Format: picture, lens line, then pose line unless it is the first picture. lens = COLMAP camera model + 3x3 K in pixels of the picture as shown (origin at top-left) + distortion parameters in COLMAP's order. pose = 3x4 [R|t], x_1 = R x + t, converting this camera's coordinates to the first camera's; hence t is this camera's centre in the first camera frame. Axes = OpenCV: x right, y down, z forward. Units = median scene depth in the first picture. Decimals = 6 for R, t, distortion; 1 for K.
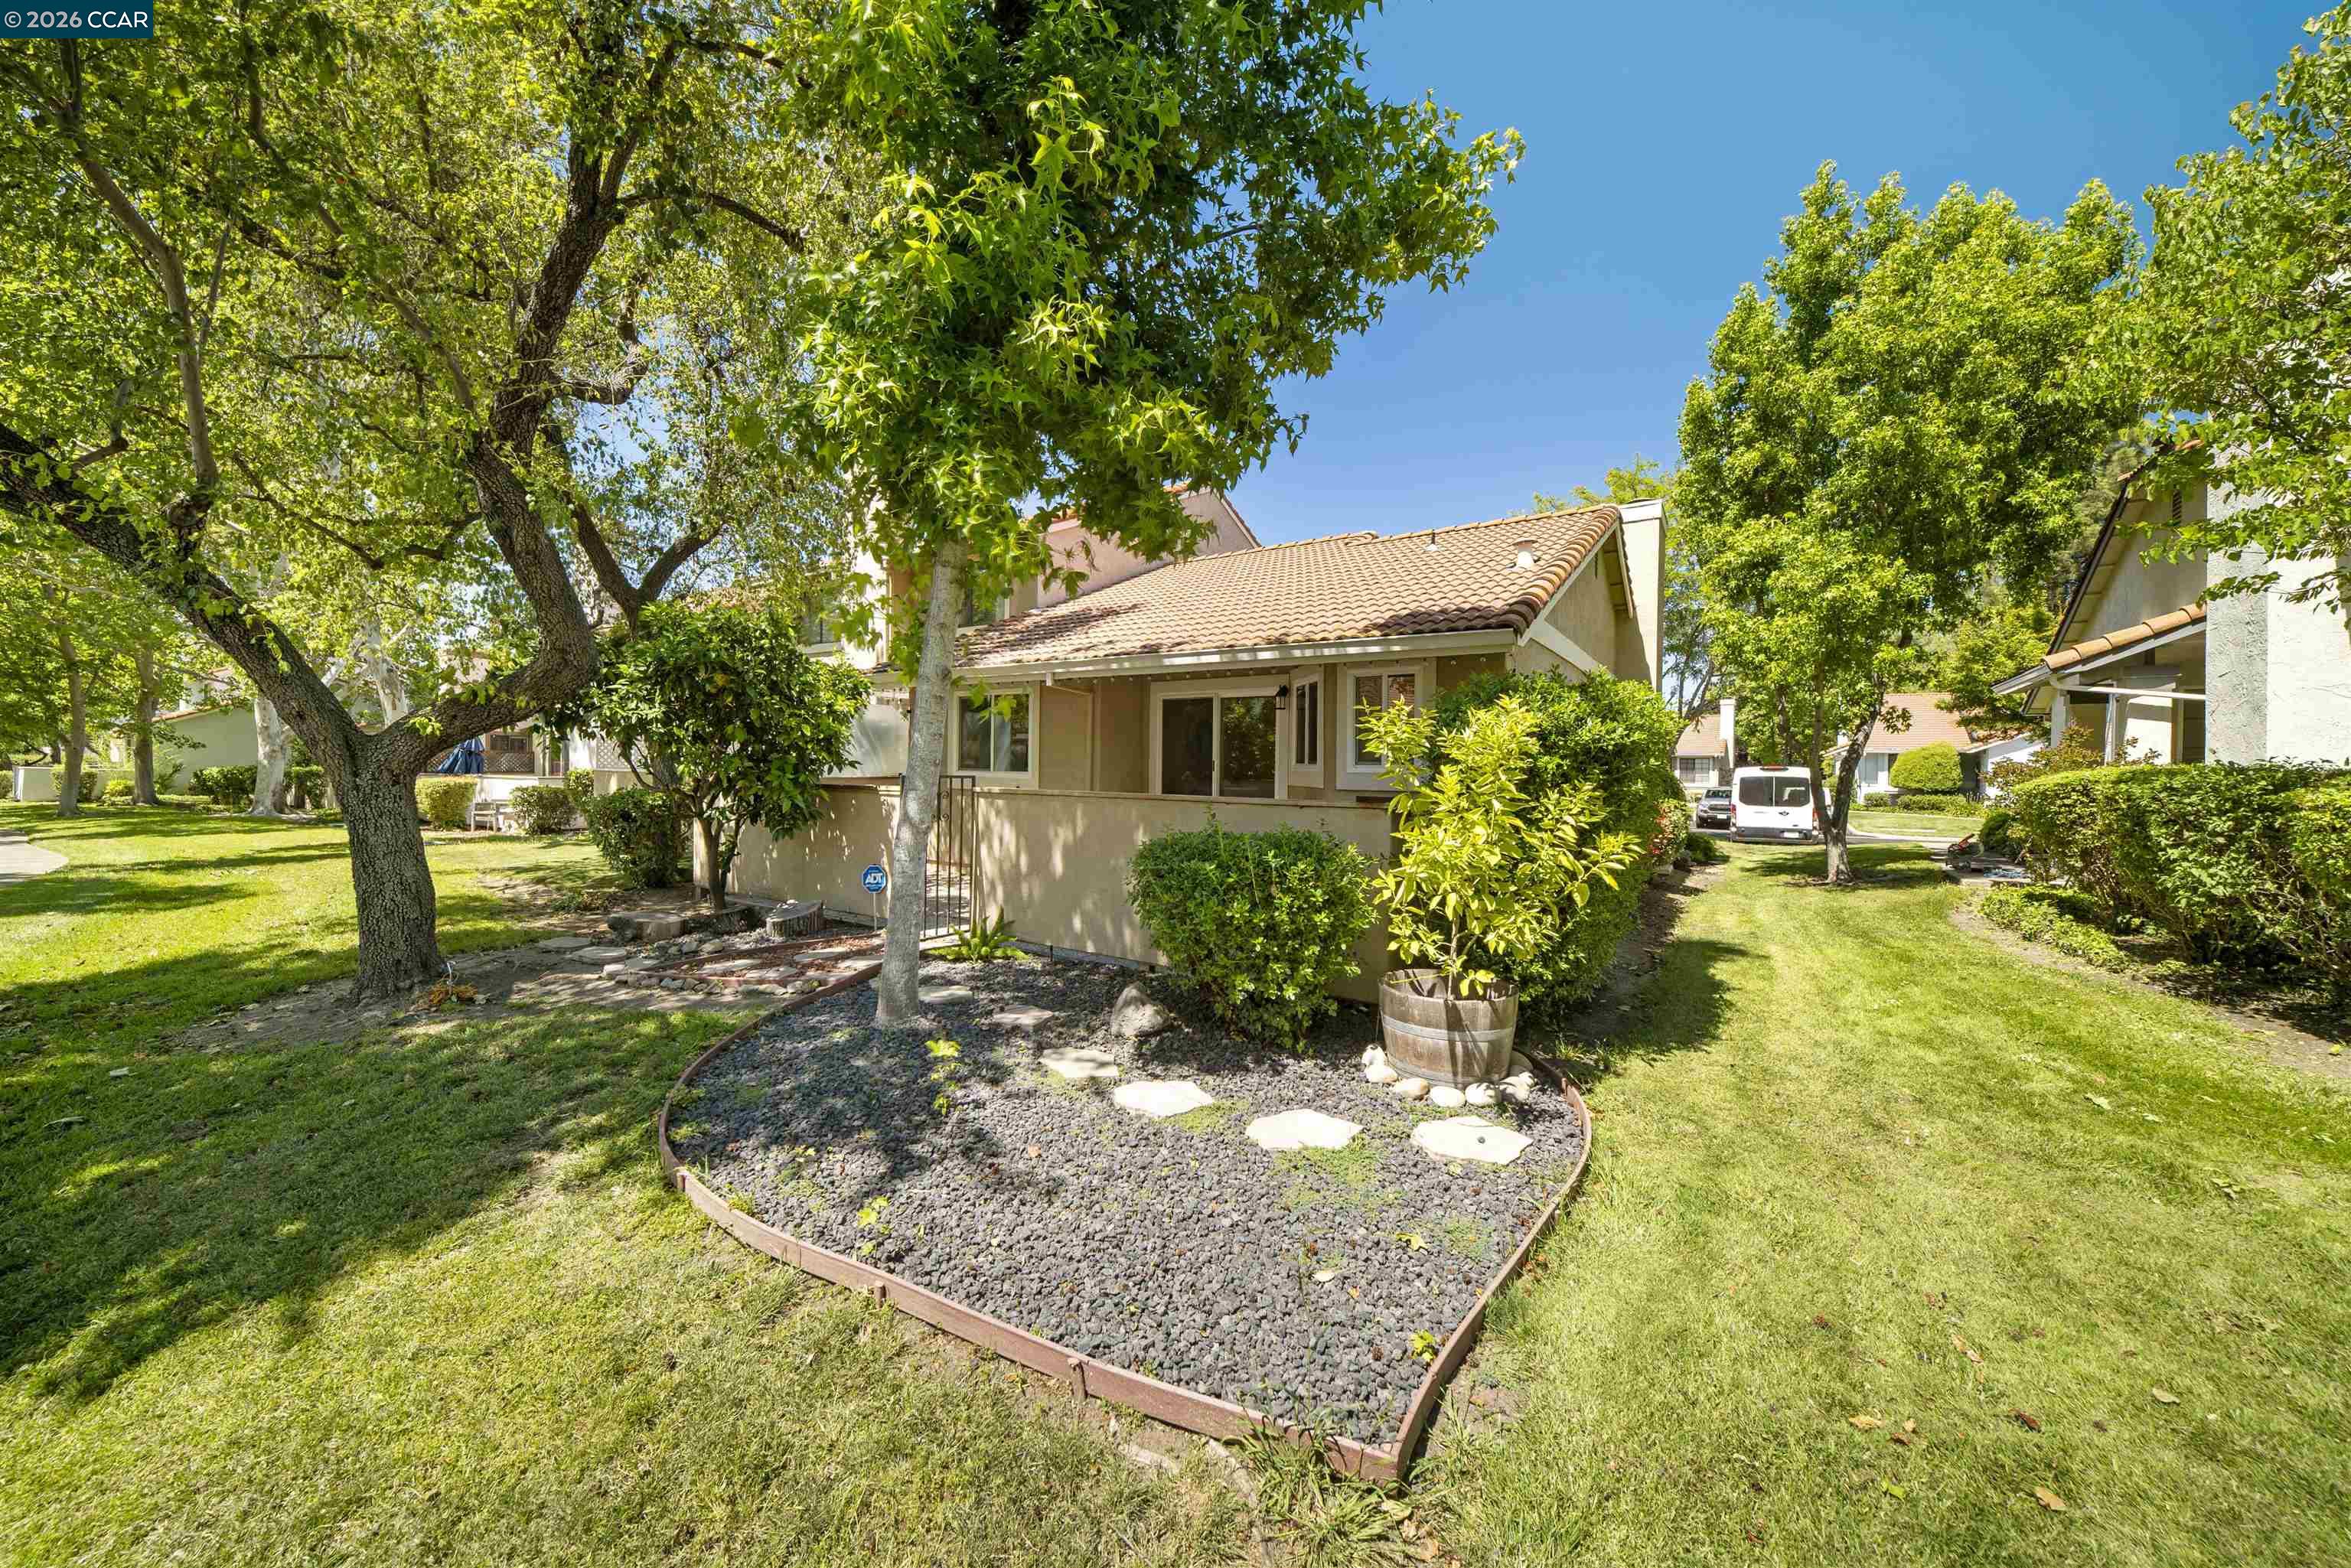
lens RADIAL K [[839.2, 0, 1169.8], [0, 839.2, 787.6], [0, 0, 1]] dist [0.003019, -0.005369]
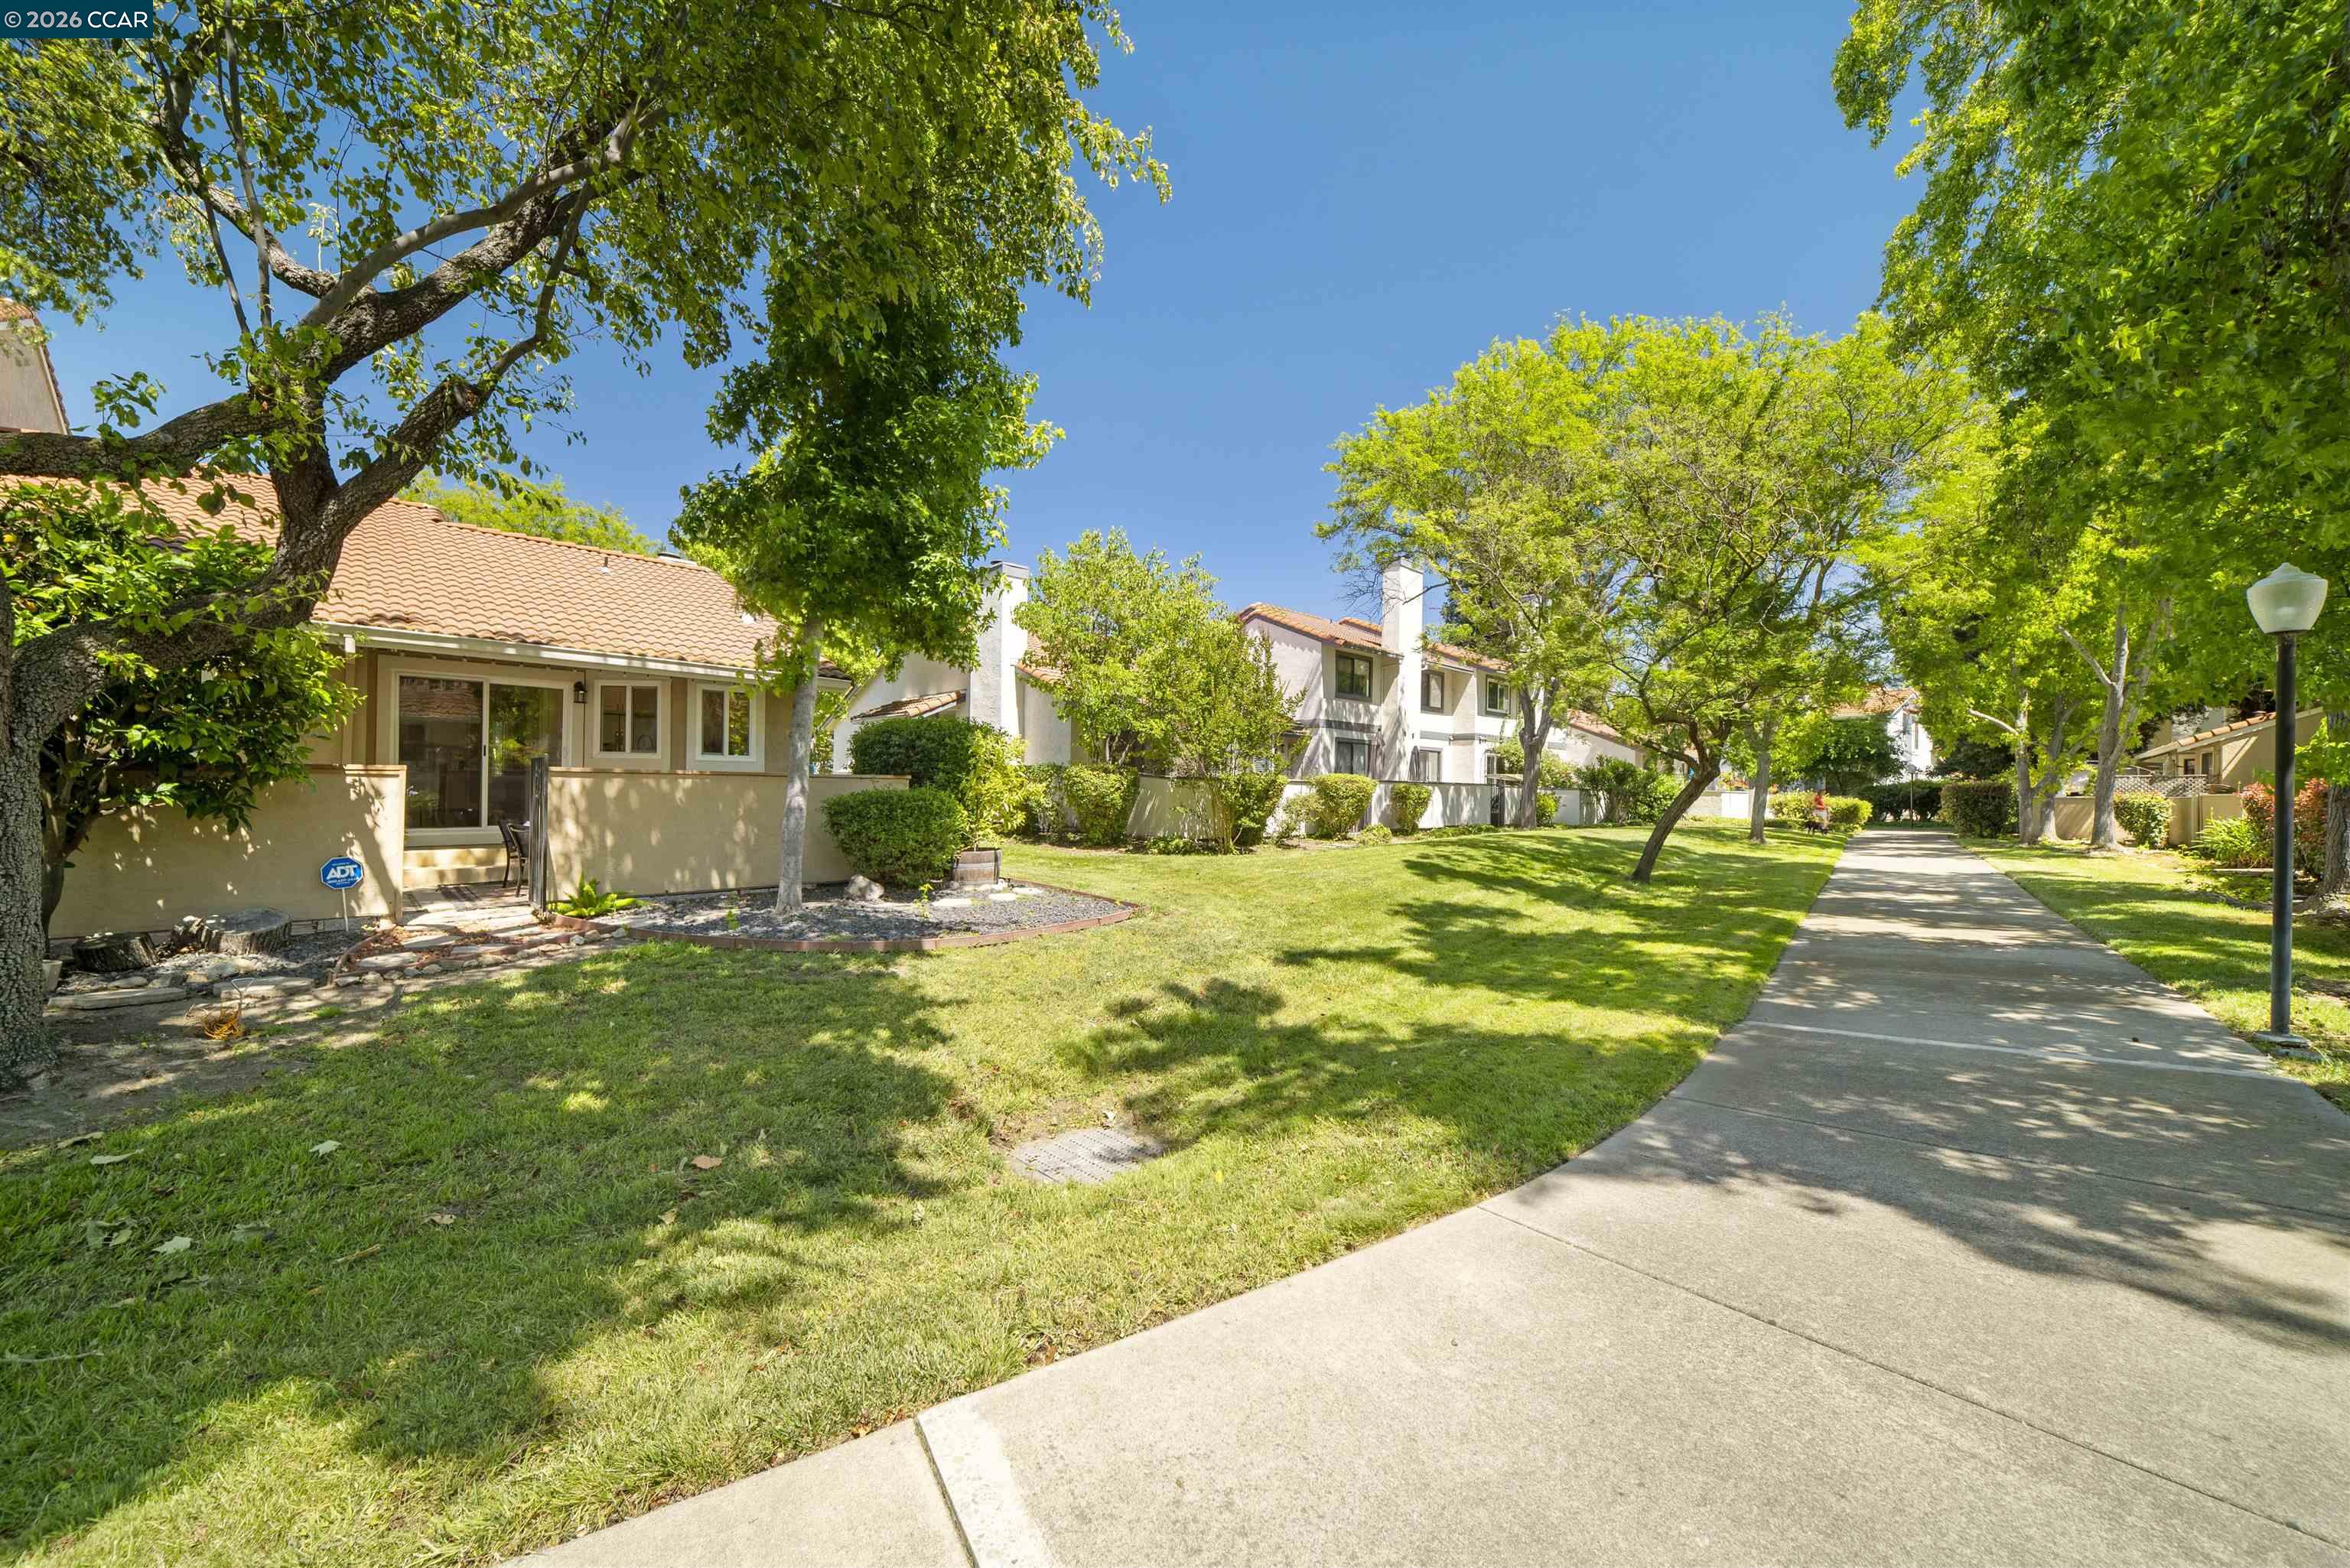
lens RADIAL K [[838.8, 0, 1169.3], [0, 838.8, 787.6], [0, 0, 1]] dist [0.003019, -0.005369]
pose [[0.205861, -0.003055, 0.978577, -0.883826], [0.010360, 0.999946, 0.000942, 0.028114], [-0.978526, 0.009944, 0.205881, 0.000811]]
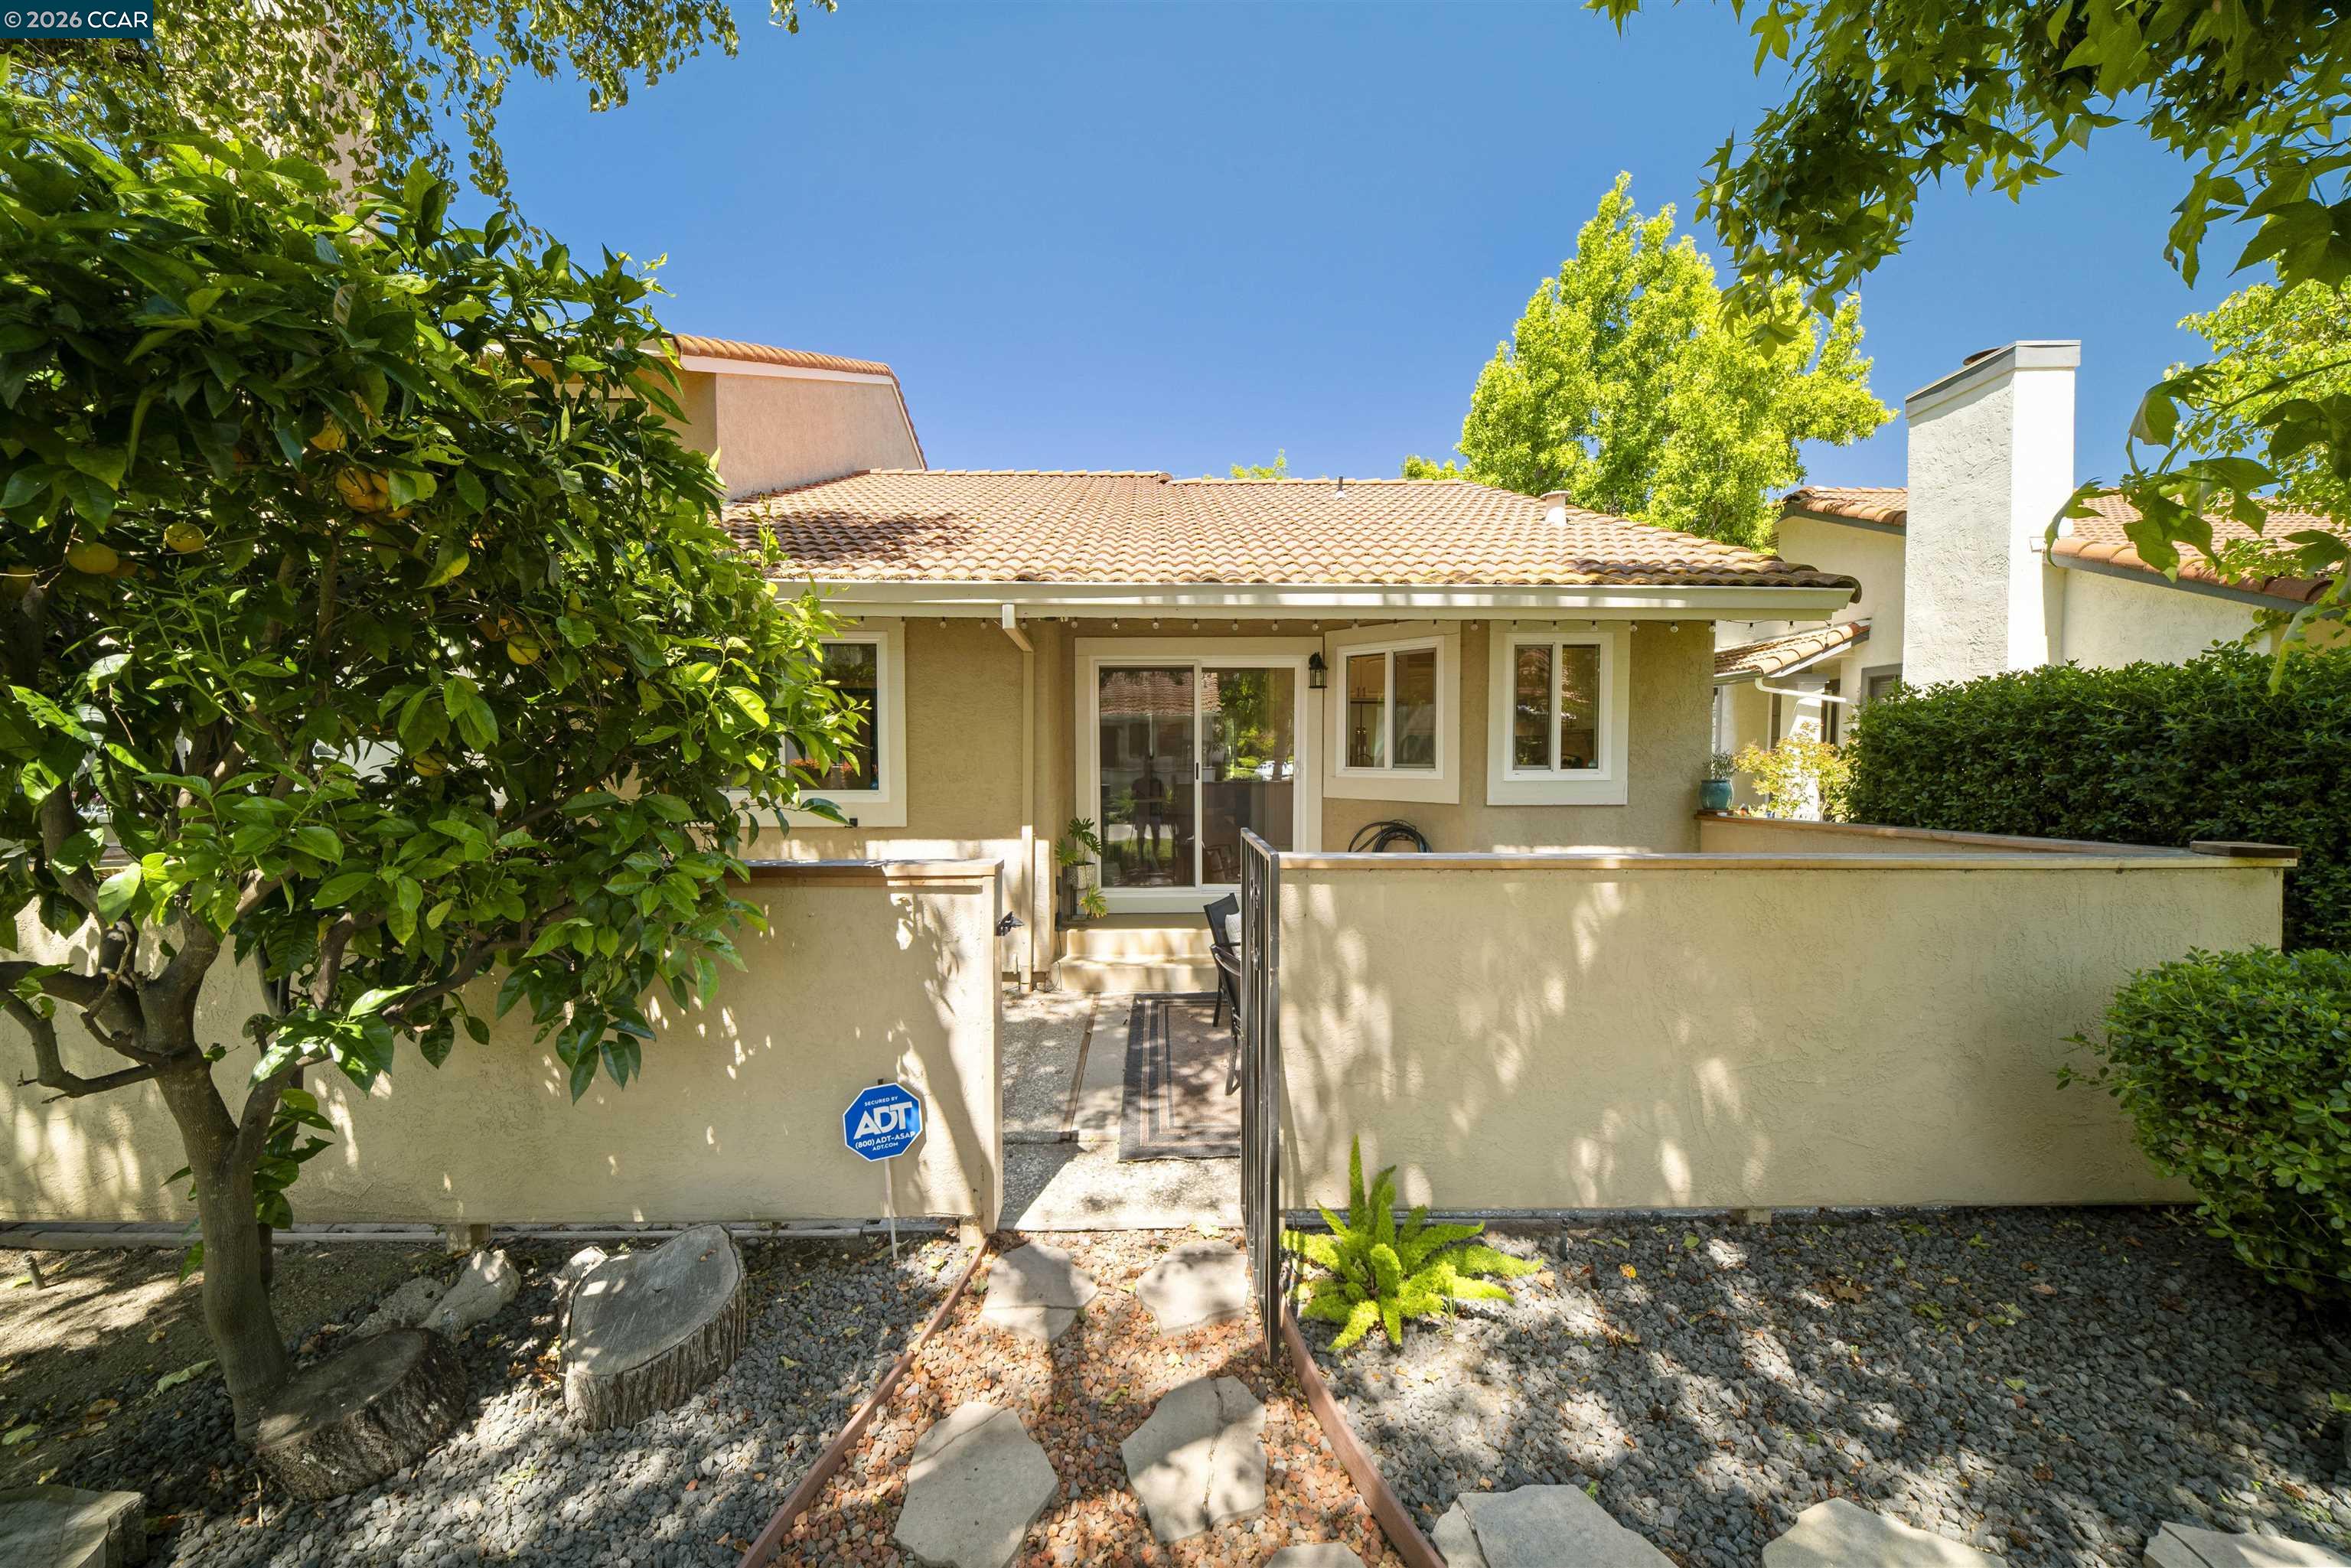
lens RADIAL K [[839.2, 0, 1169.8], [0, 839.2, 787.6], [0, 0, 1]] dist [0.003019, -0.005369]
pose [[0.828491, -0.035414, 0.558882, -0.388827], [0.026261, 0.999357, 0.024396, -0.035911], [-0.559386, -0.005535, 0.828889, 0.550698]]
